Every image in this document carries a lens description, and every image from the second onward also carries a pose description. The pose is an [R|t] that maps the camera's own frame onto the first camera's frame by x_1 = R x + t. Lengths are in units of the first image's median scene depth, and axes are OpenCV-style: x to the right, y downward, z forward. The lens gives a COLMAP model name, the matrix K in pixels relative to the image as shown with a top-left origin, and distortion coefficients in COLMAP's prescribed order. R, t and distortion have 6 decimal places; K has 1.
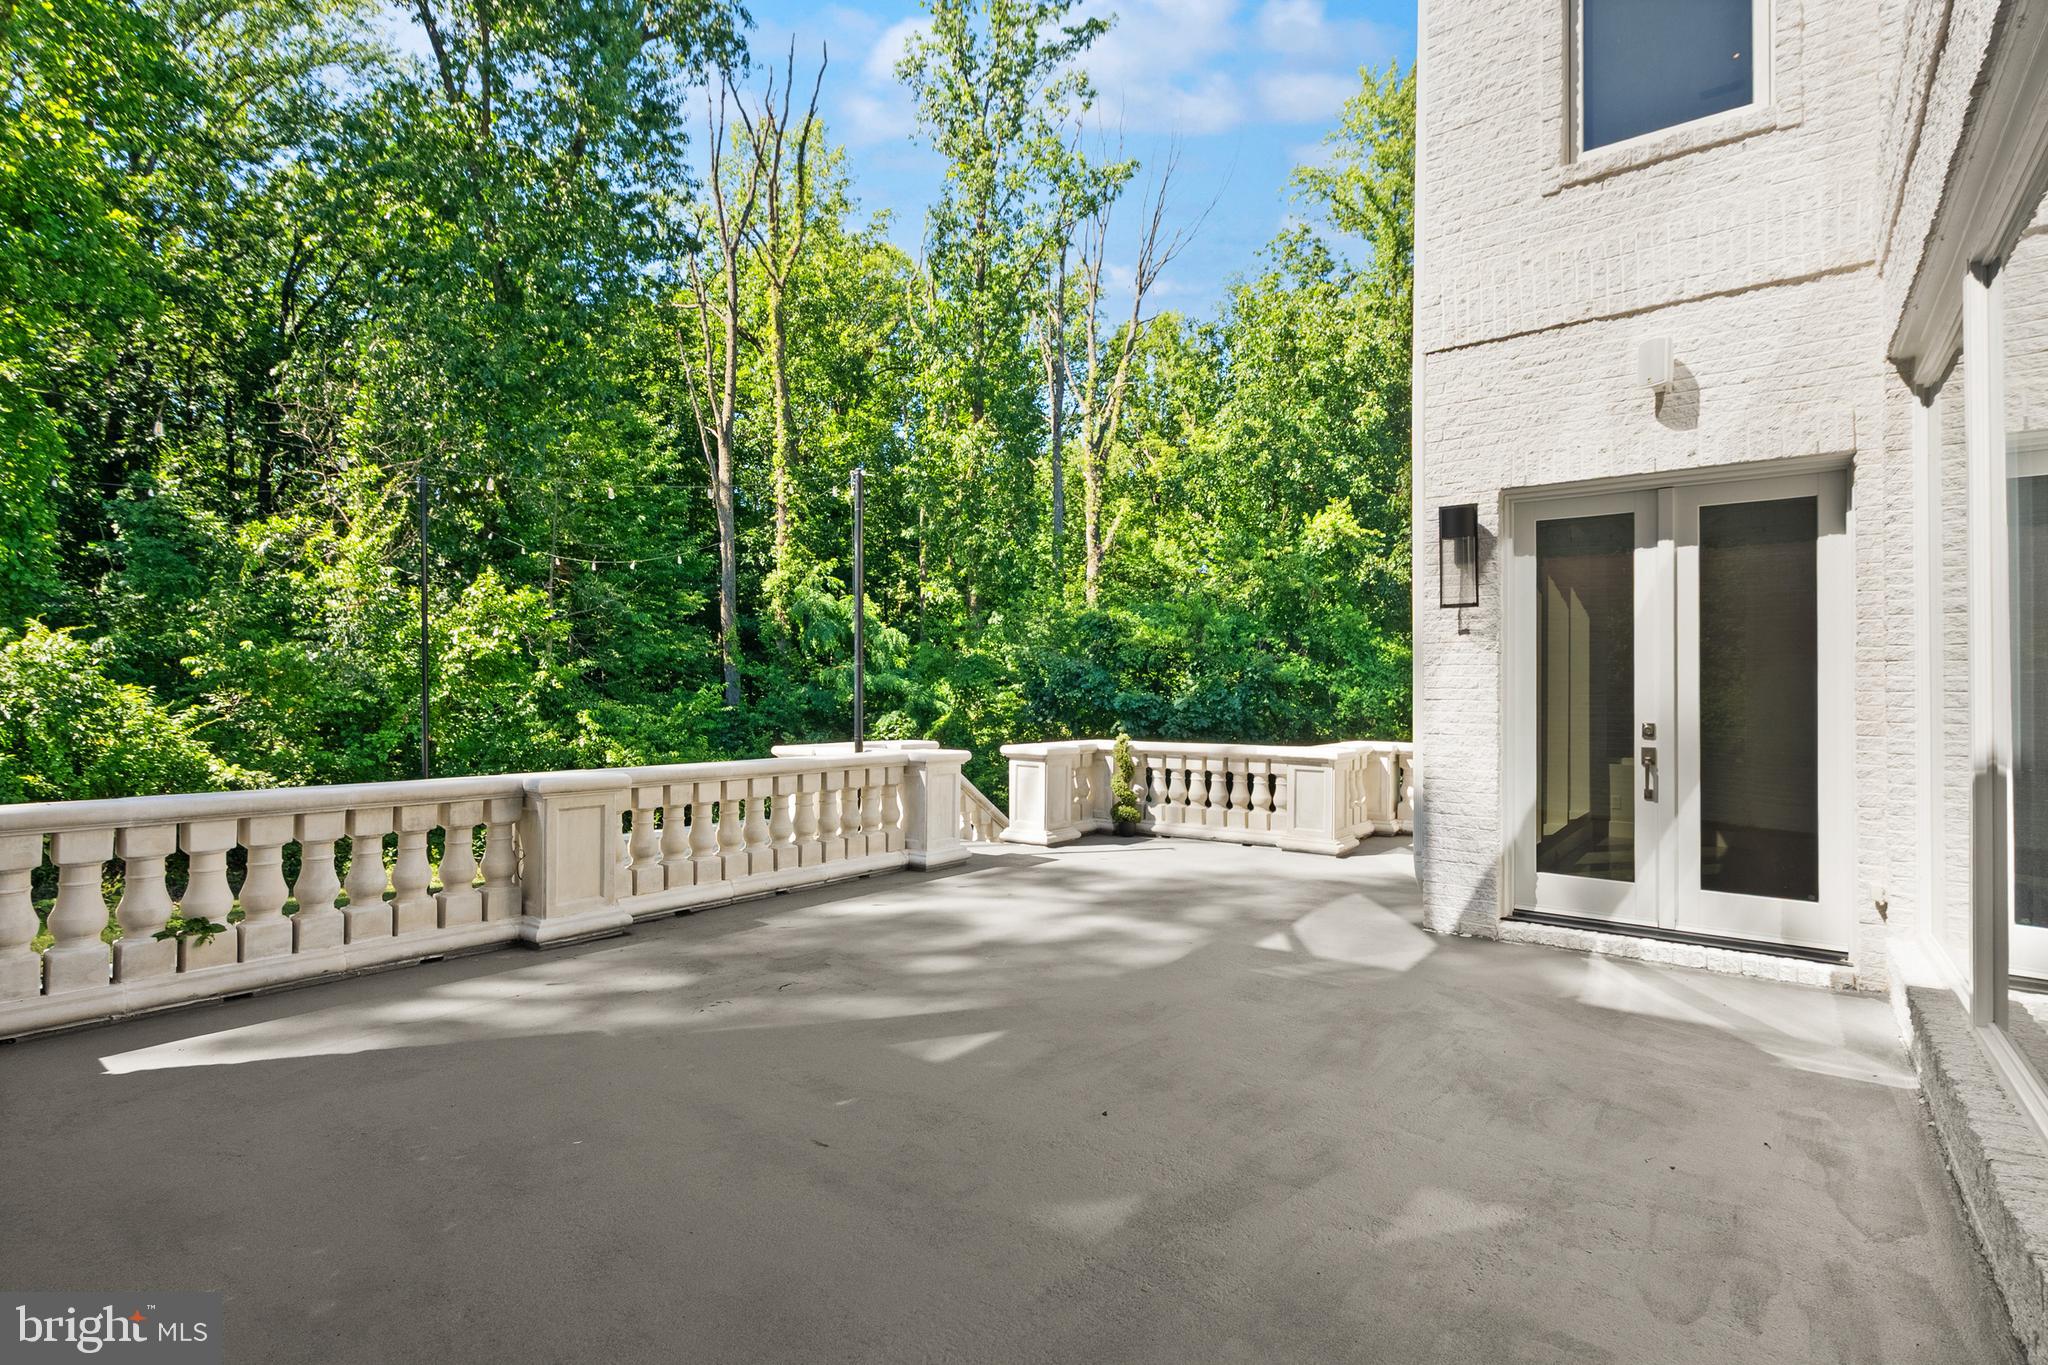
lens RADIAL K [[979.7, 0, 1024.0], [0, 979.7, 682.5], [0, 0, 1]] dist [-0.000850, 0.000134]
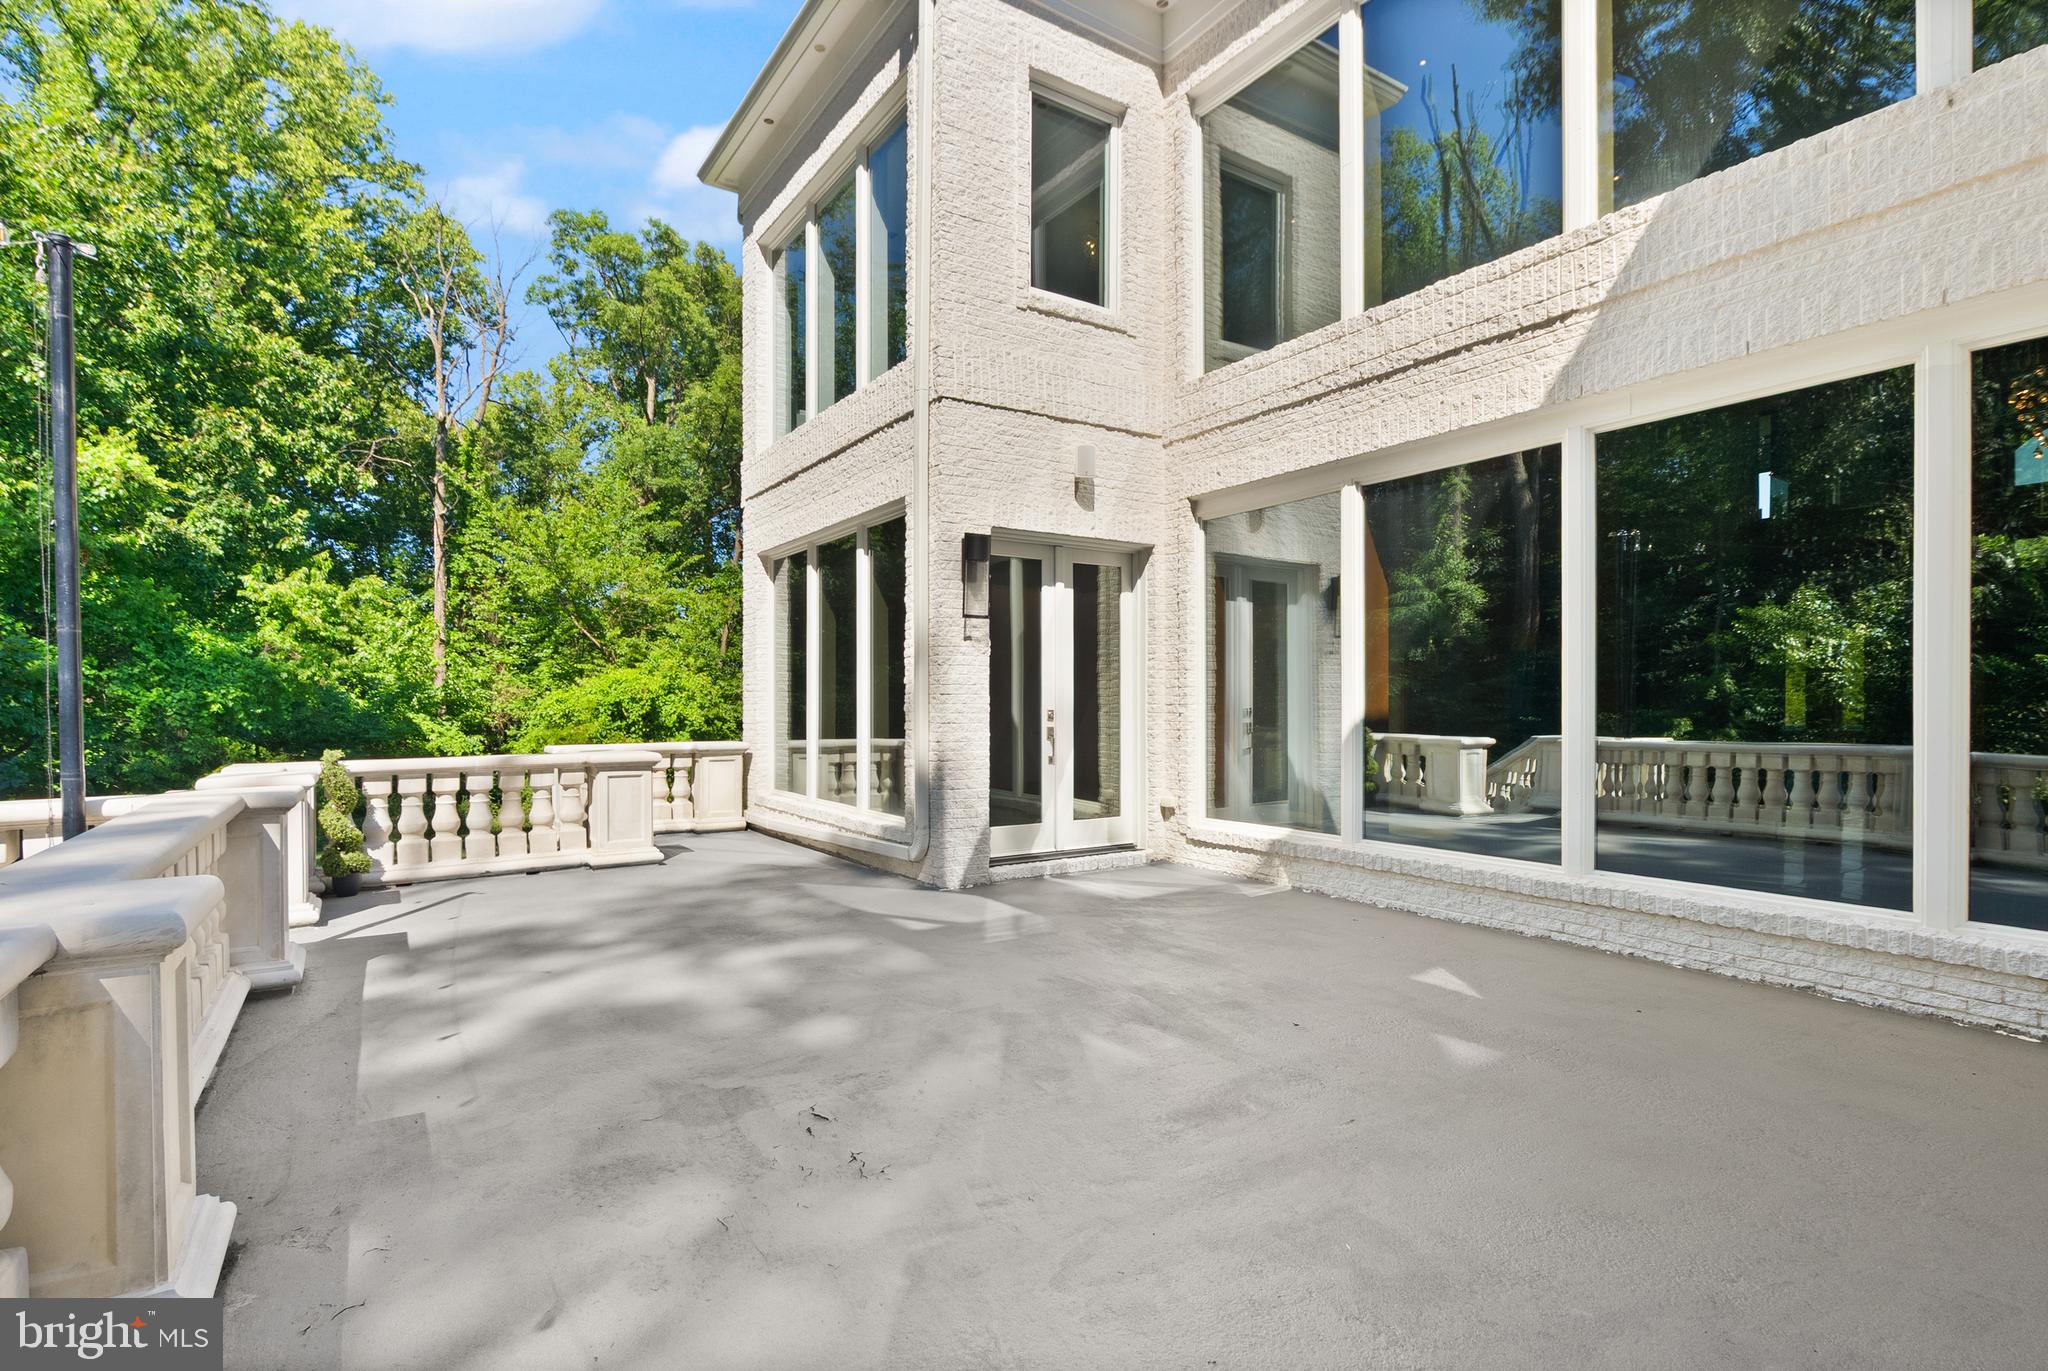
lens RADIAL K [[992.1, 0, 1026.1], [0, 992.1, 709.3], [0, 0, 1]] dist [-0.004098, 0.000032]
pose [[0.323181, -0.017224, 0.946180, -0.756372], [-0.005598, 0.999782, 0.020112, 0.012340], [-0.946321, -0.011796, 0.323014, 0.579701]]
